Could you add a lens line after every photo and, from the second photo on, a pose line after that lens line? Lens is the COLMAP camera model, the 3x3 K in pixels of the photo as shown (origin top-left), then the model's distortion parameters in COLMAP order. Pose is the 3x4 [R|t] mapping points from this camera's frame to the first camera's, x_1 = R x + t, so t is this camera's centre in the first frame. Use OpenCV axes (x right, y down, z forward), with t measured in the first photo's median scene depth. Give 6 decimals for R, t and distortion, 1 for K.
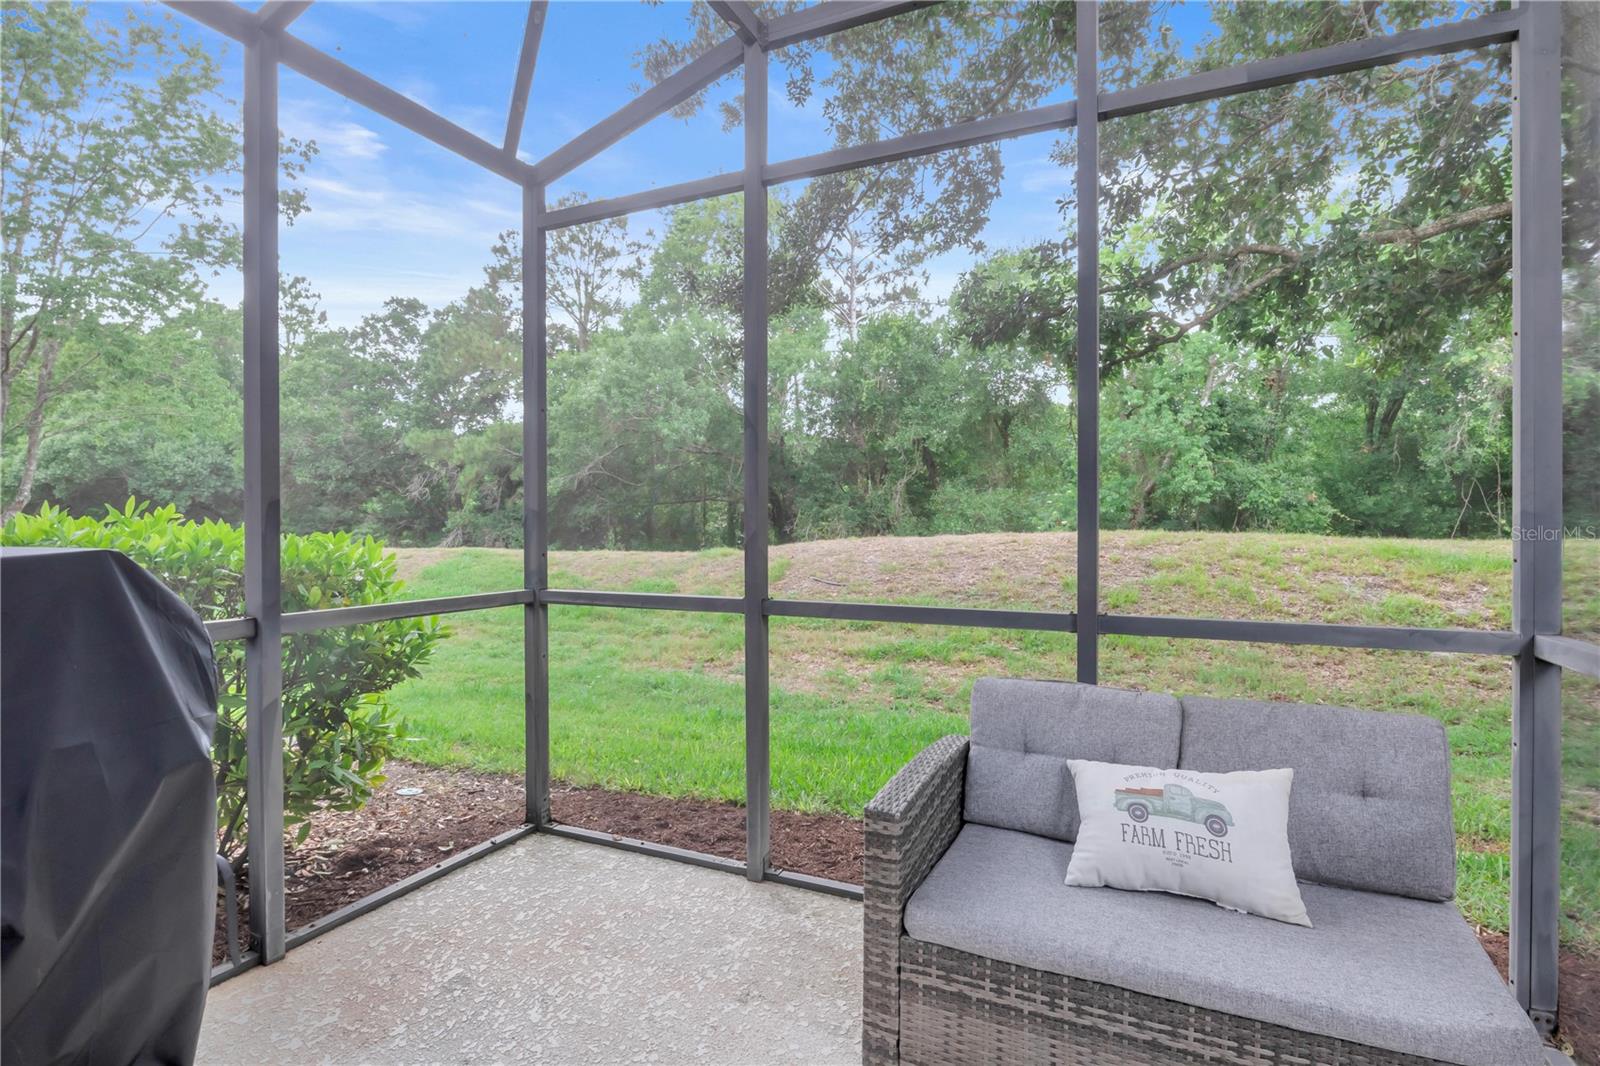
lens RADIAL K [[797.5, 0, 807.7], [0, 797.5, 527.2], [0, 0, 1]] dist [-0.007214, 0.000453]
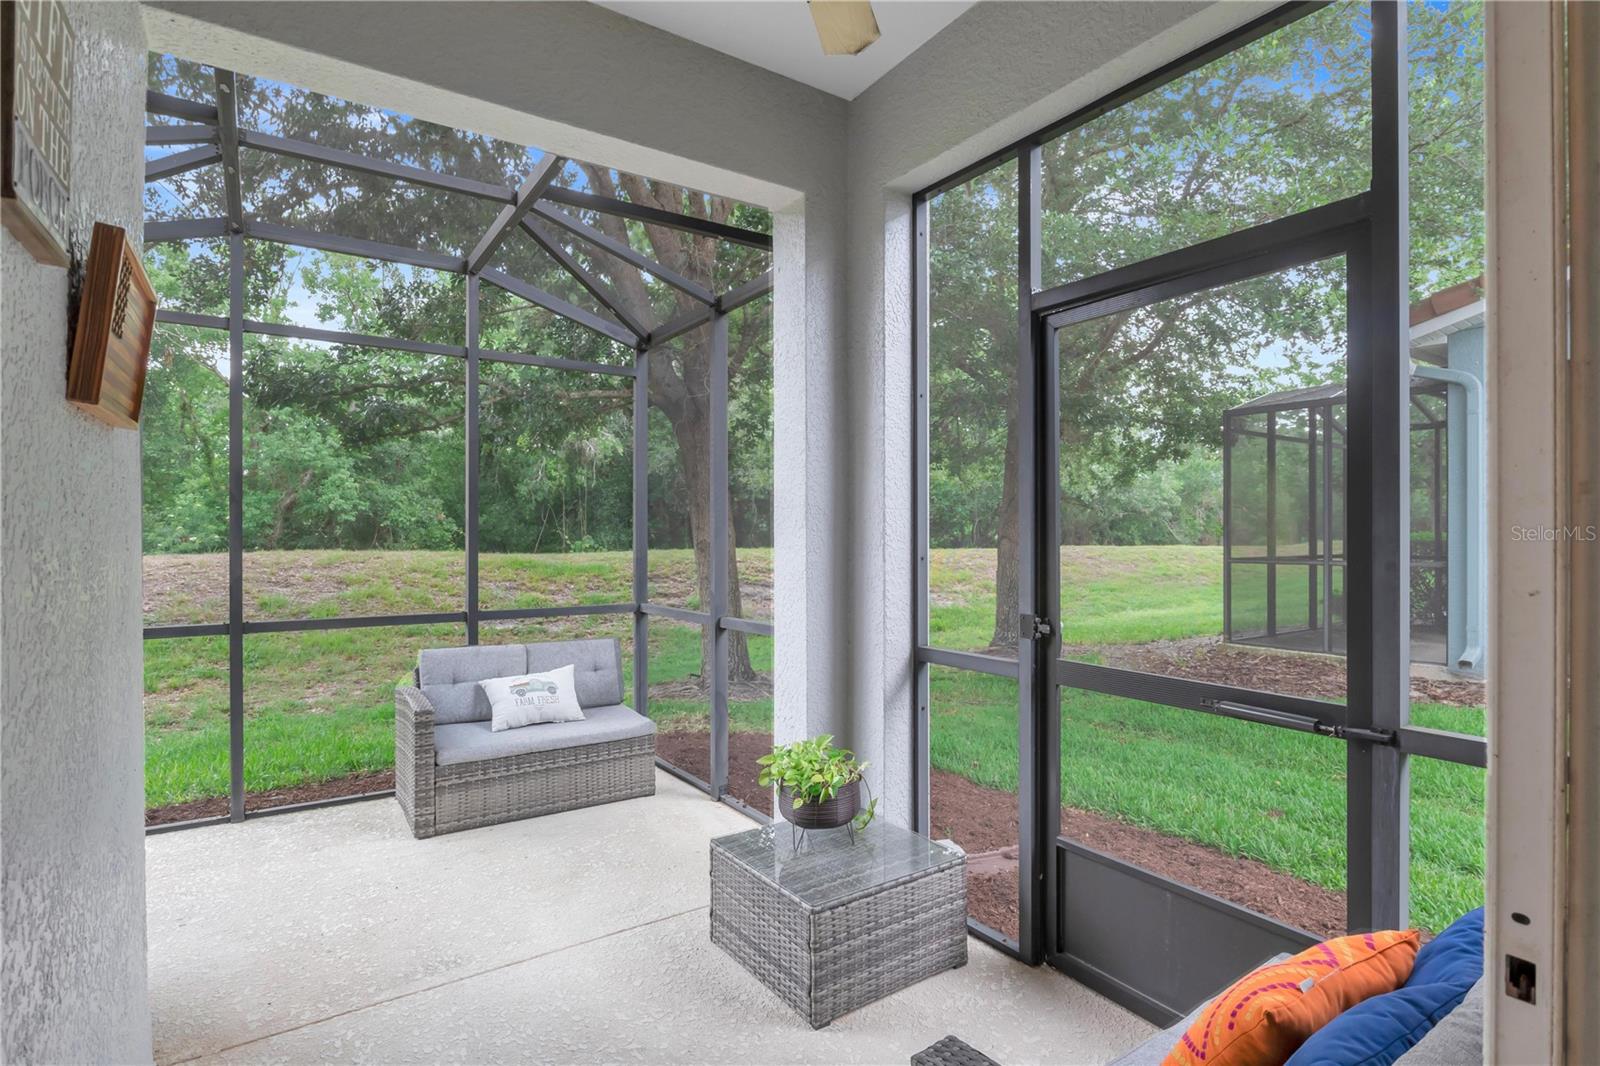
lens RADIAL K [[797.5, 0, 812.3], [0, 797.5, 532.7], [0, 0, 1]] dist [-0.007214, 0.000453]
pose [[0.509548, 0.001684, 0.860441, -0.209645], [0.002485, 0.999991, -0.003428, -0.017101], [-0.860439, 0.003885, 0.509539, -0.164777]]
